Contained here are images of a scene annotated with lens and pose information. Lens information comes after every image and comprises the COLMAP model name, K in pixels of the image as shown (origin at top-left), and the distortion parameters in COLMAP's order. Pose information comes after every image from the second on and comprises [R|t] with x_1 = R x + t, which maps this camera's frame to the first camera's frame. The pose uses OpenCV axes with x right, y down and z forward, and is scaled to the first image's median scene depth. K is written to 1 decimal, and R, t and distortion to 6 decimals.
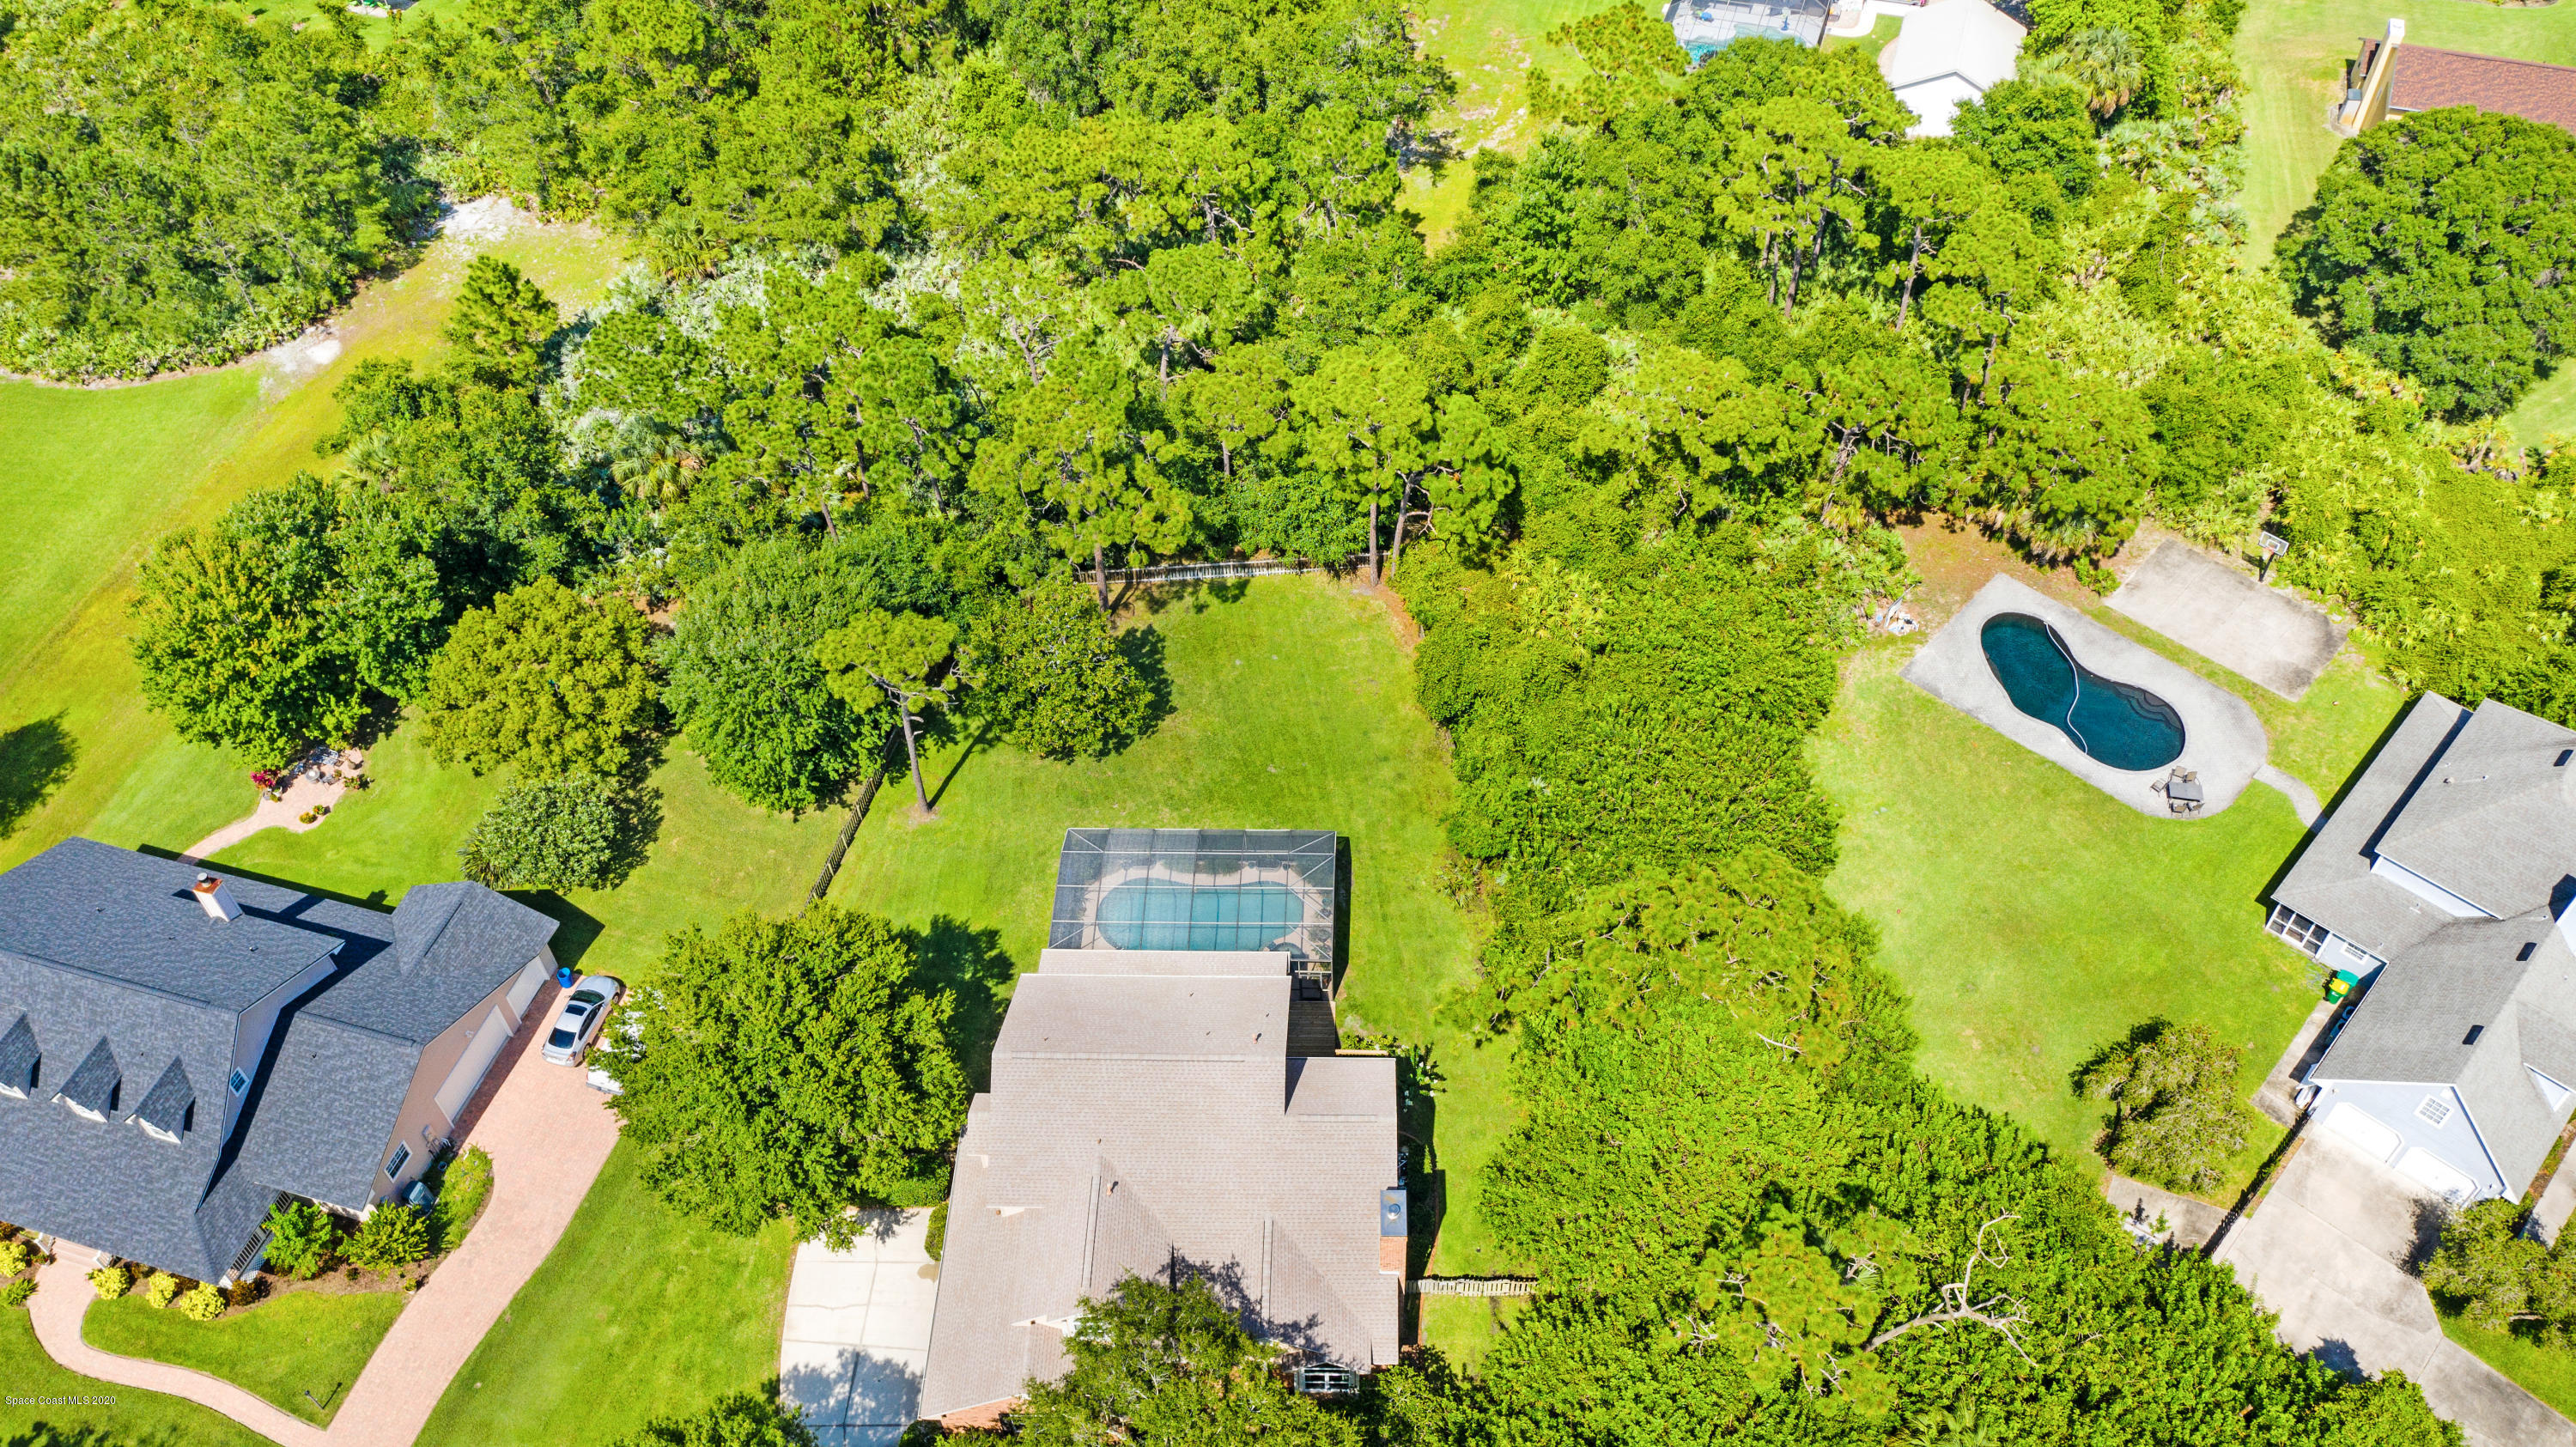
lens RADIAL K [[2039.9, 0, 1290.2], [0, 2039.9, 726.6], [0, 0, 1]] dist [-0.012293, 0.007294]
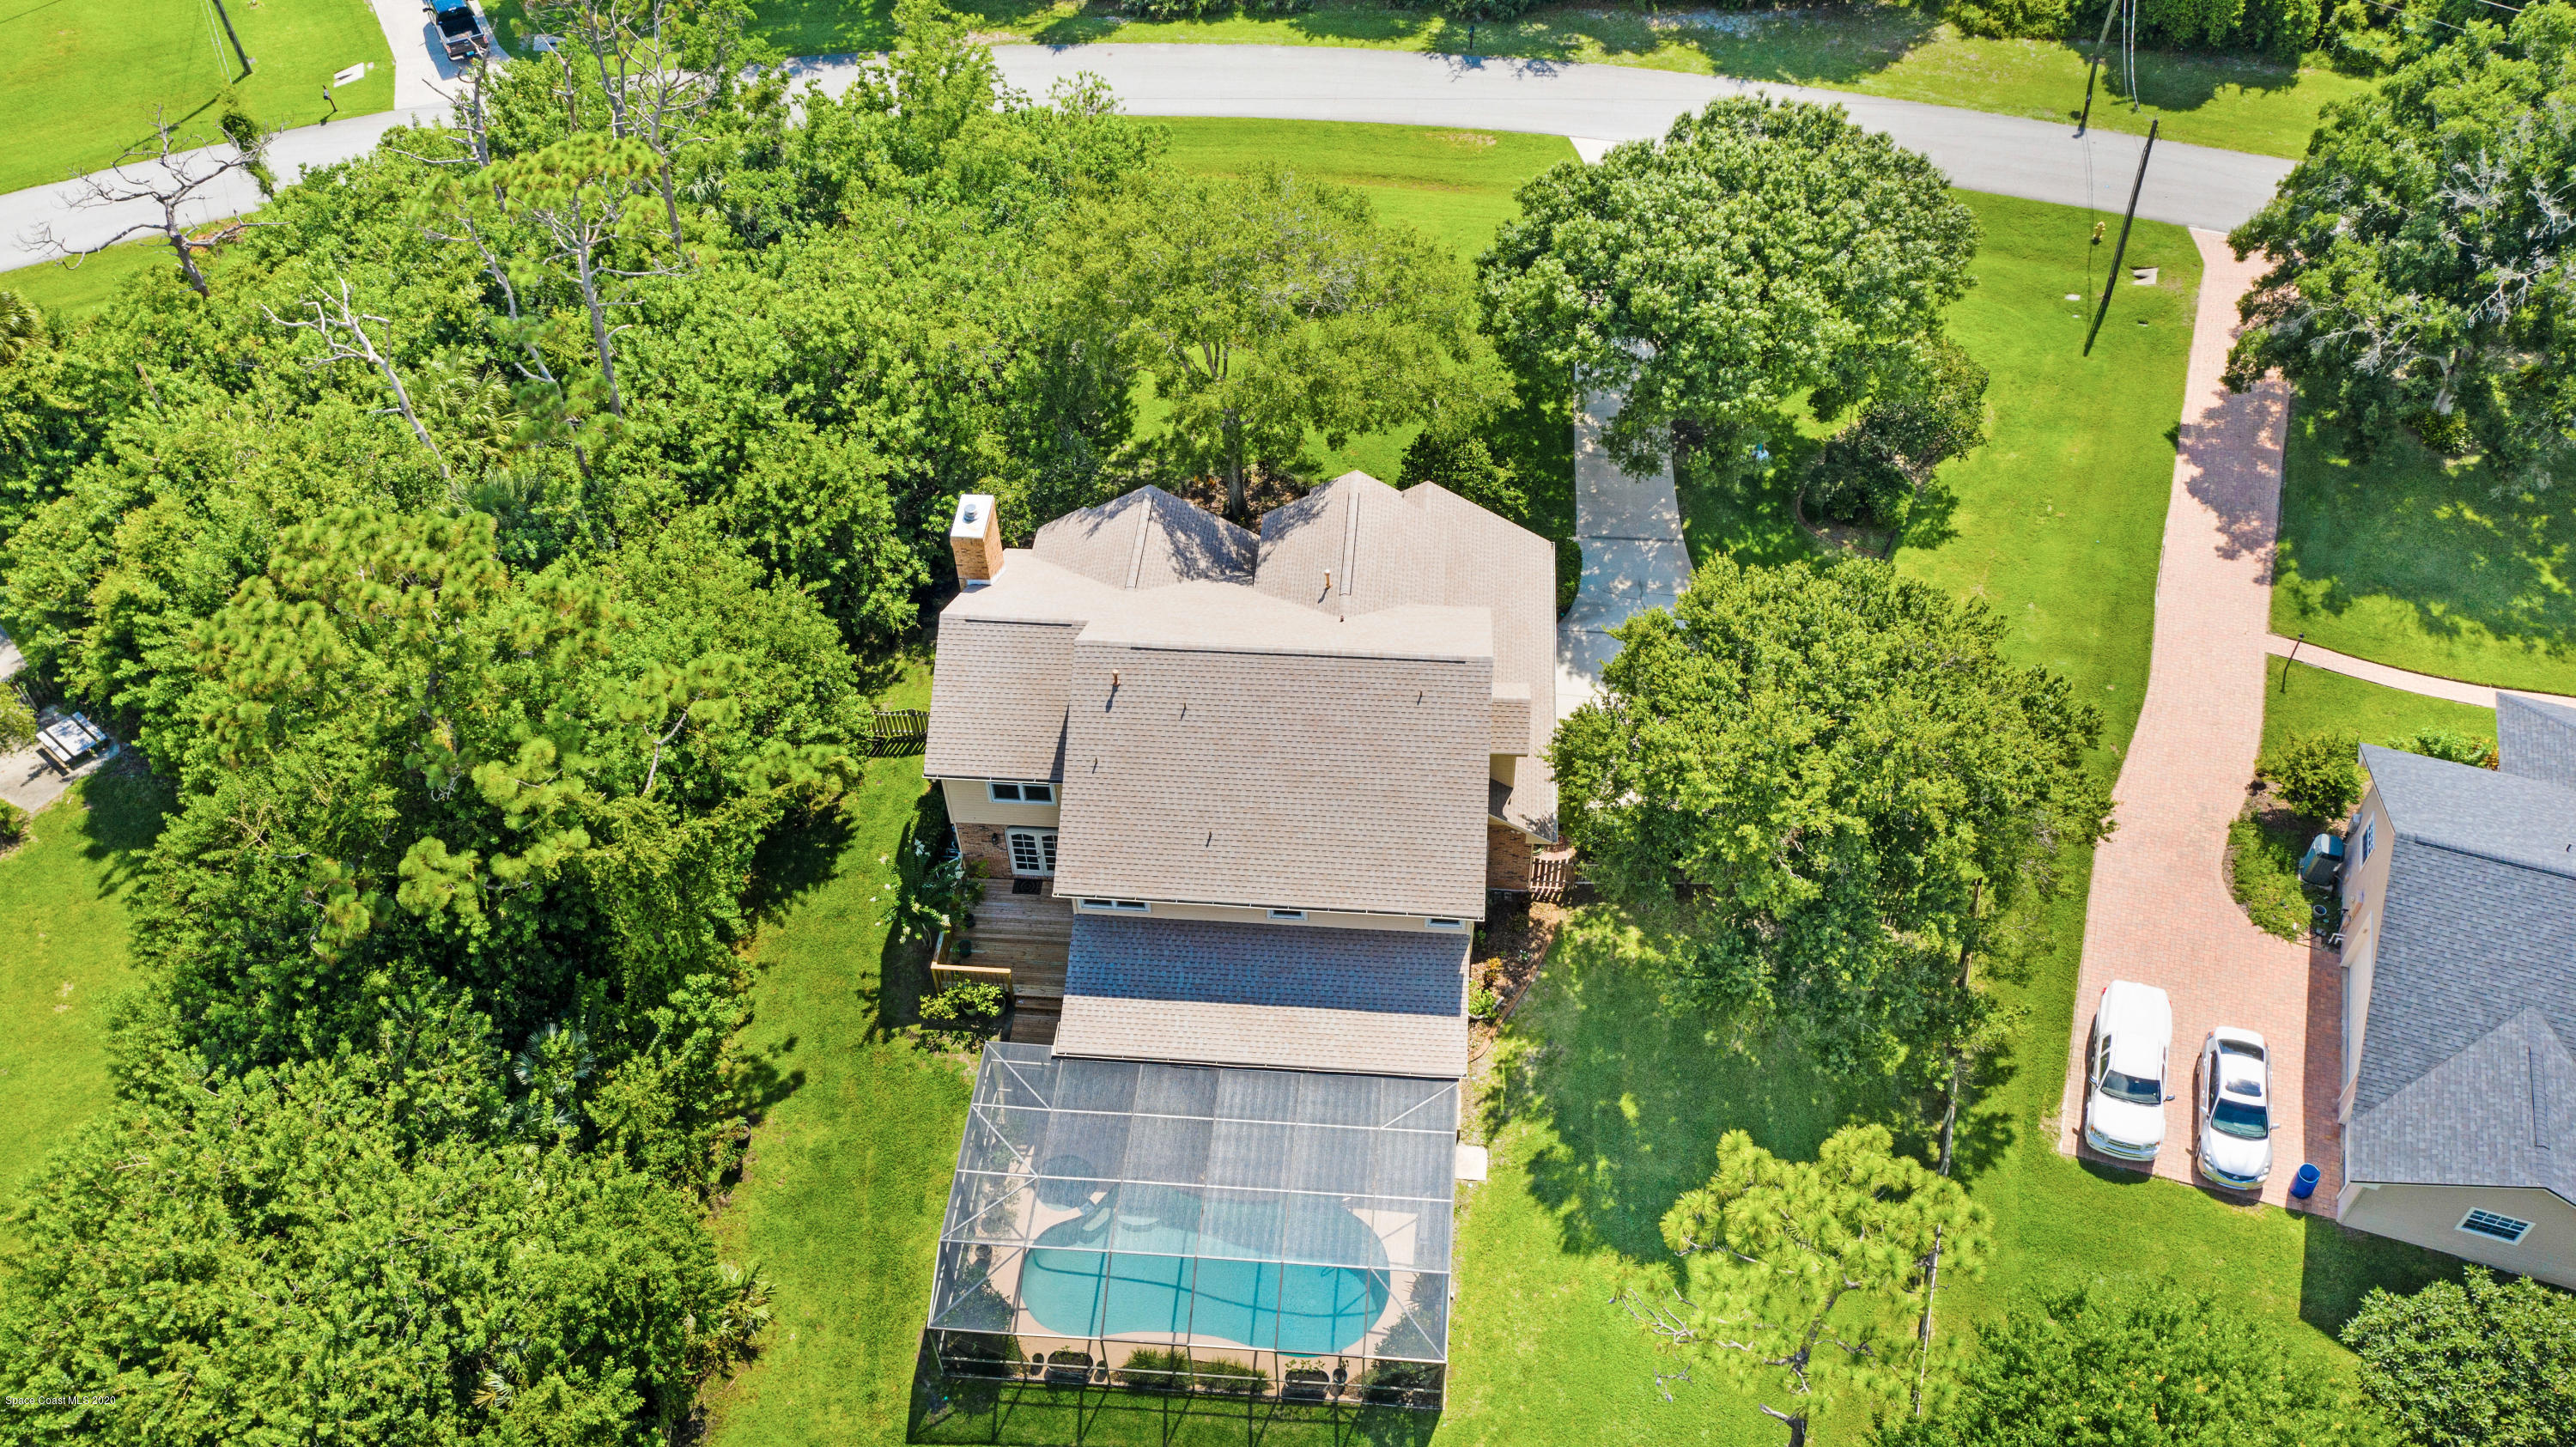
lens RADIAL K [[2039.9, 0, 1294.9], [0, 2039.9, 733.1], [0, 0, 1]] dist [-0.012293, 0.007294]
pose [[-0.997868, -0.014881, 0.063552, -0.092098], [0.064660, -0.092484, 0.993612, -0.401440], [-0.008909, 0.995603, 0.093249, 0.721368]]
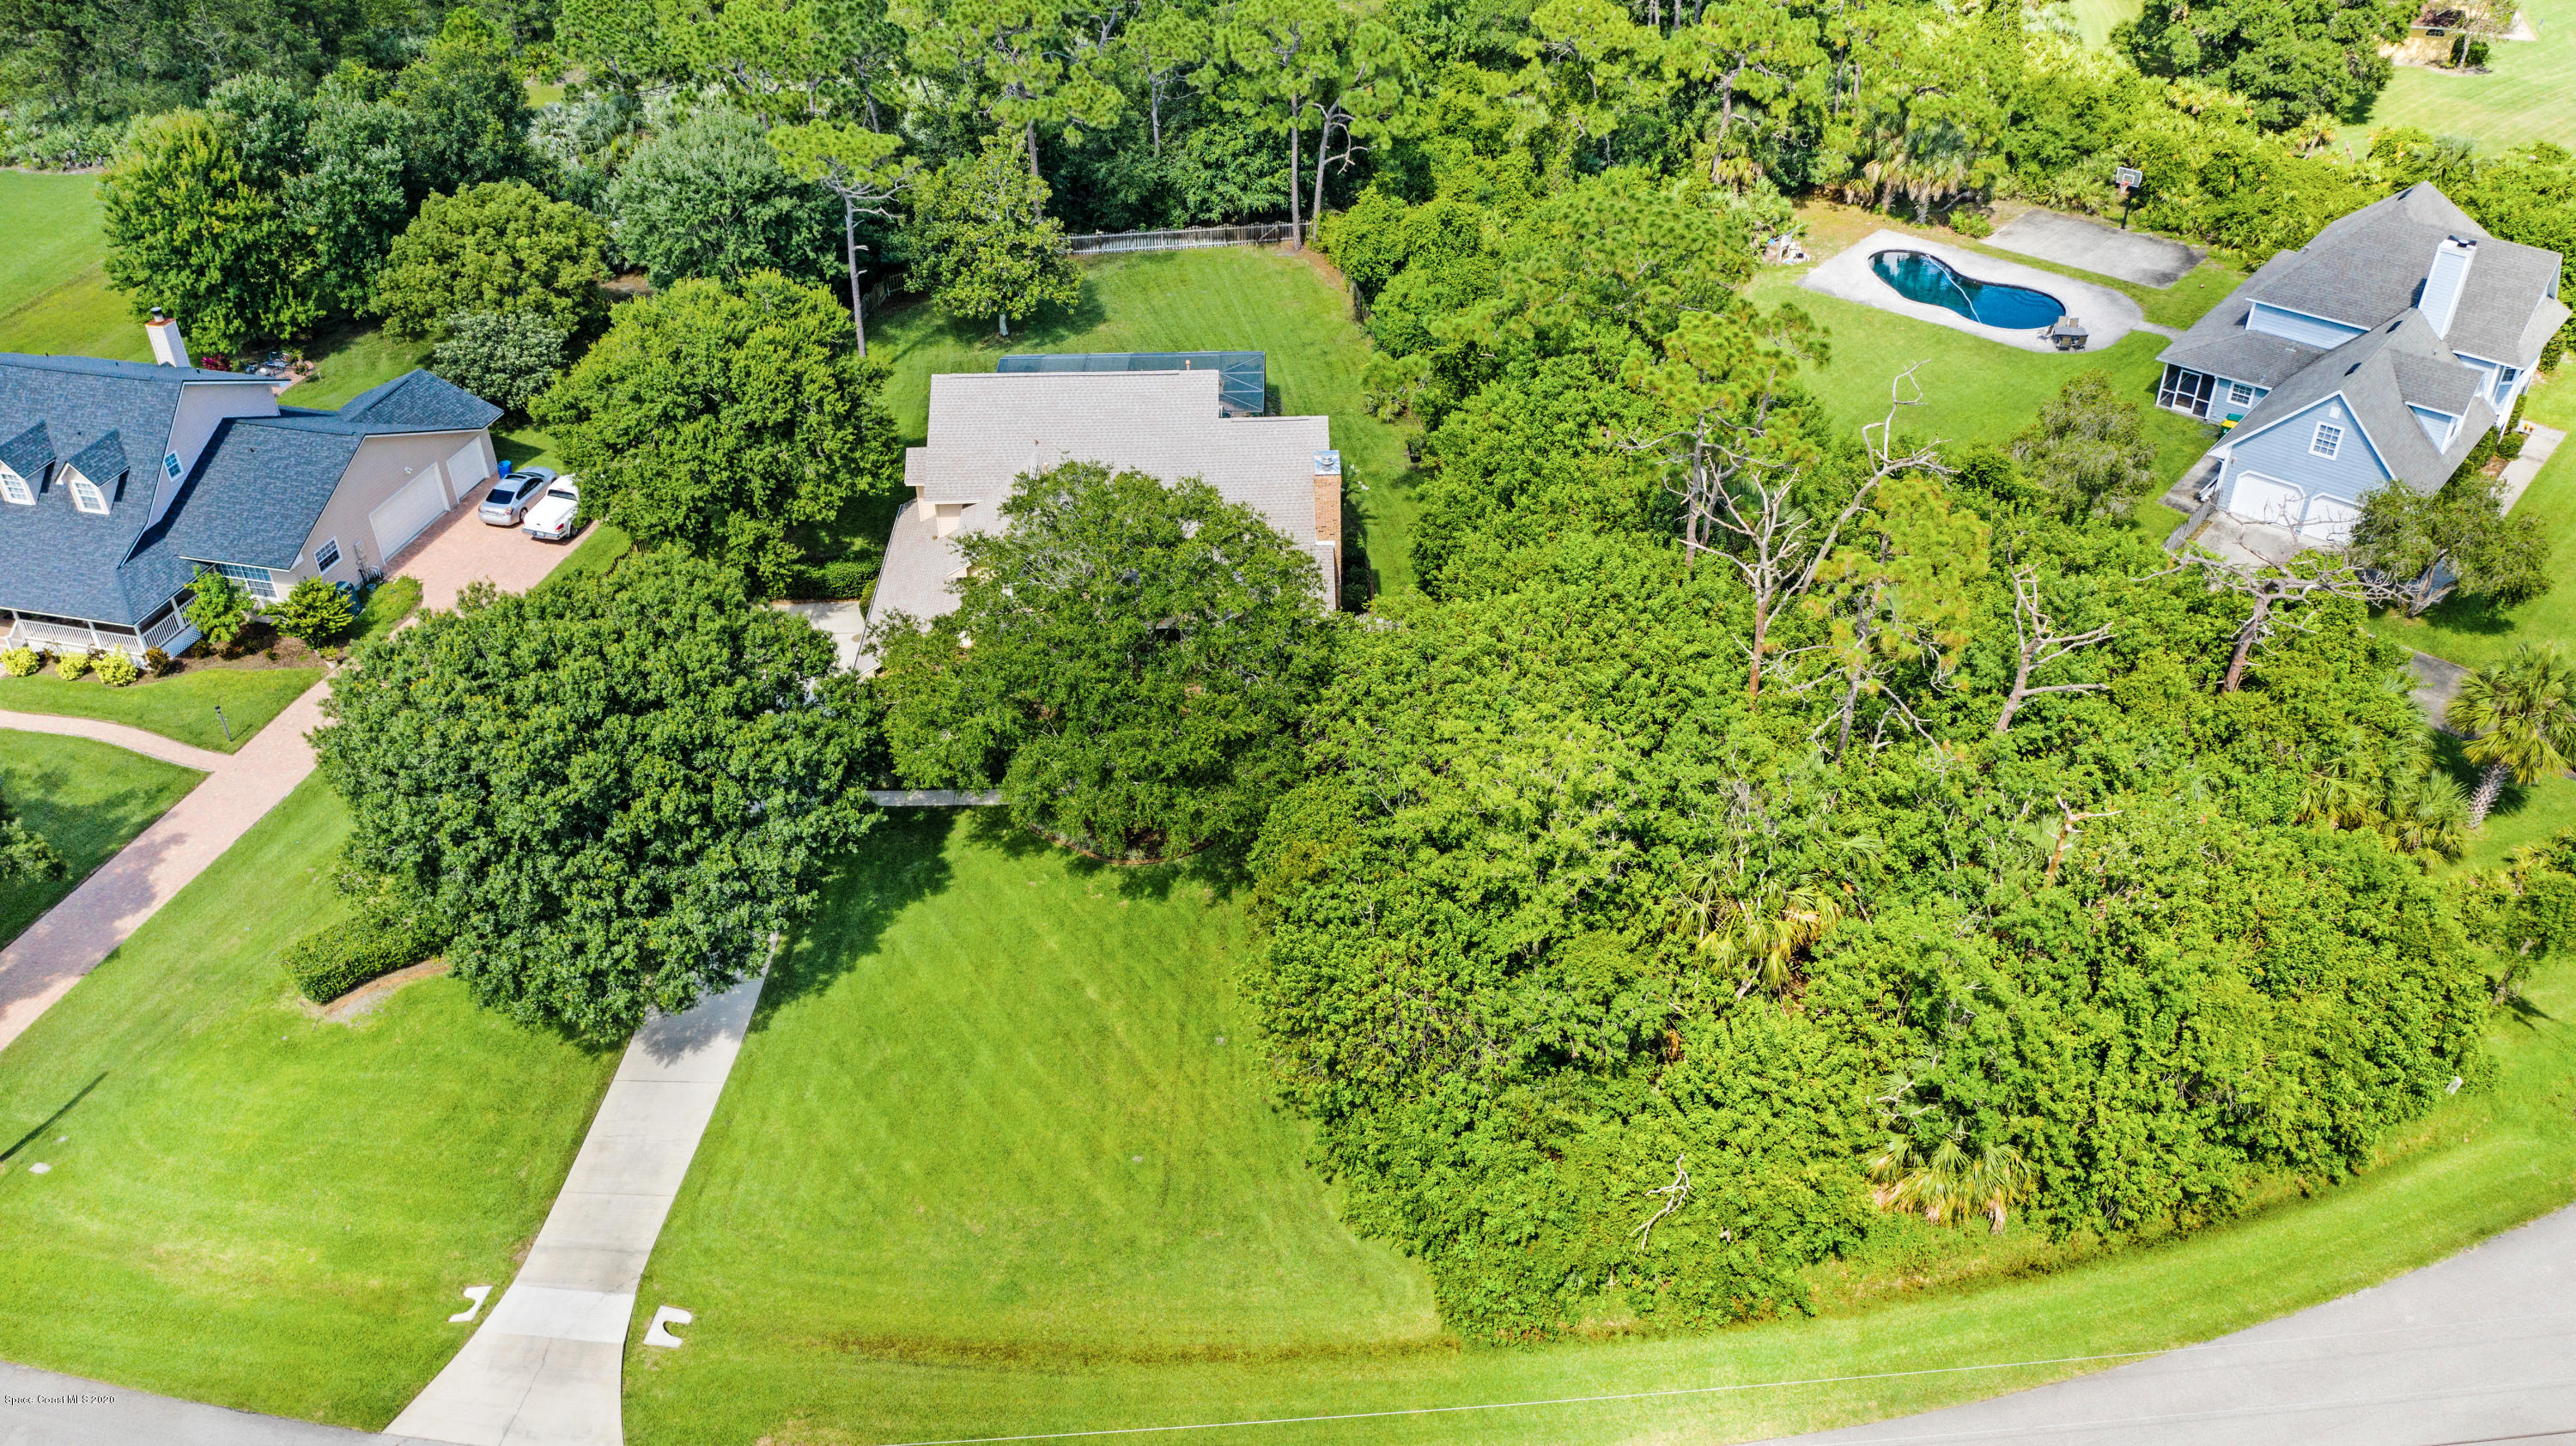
lens RADIAL K [[2039.8, 0, 1288.9], [0, 2039.8, 726.7], [0, 0, 1]] dist [-0.012293, 0.007294]
pose [[0.999246, -0.016667, 0.035078, -0.004377], [0.024179, 0.973812, -0.226067, 0.425652], [-0.030391, 0.226745, 0.973480, 0.029676]]
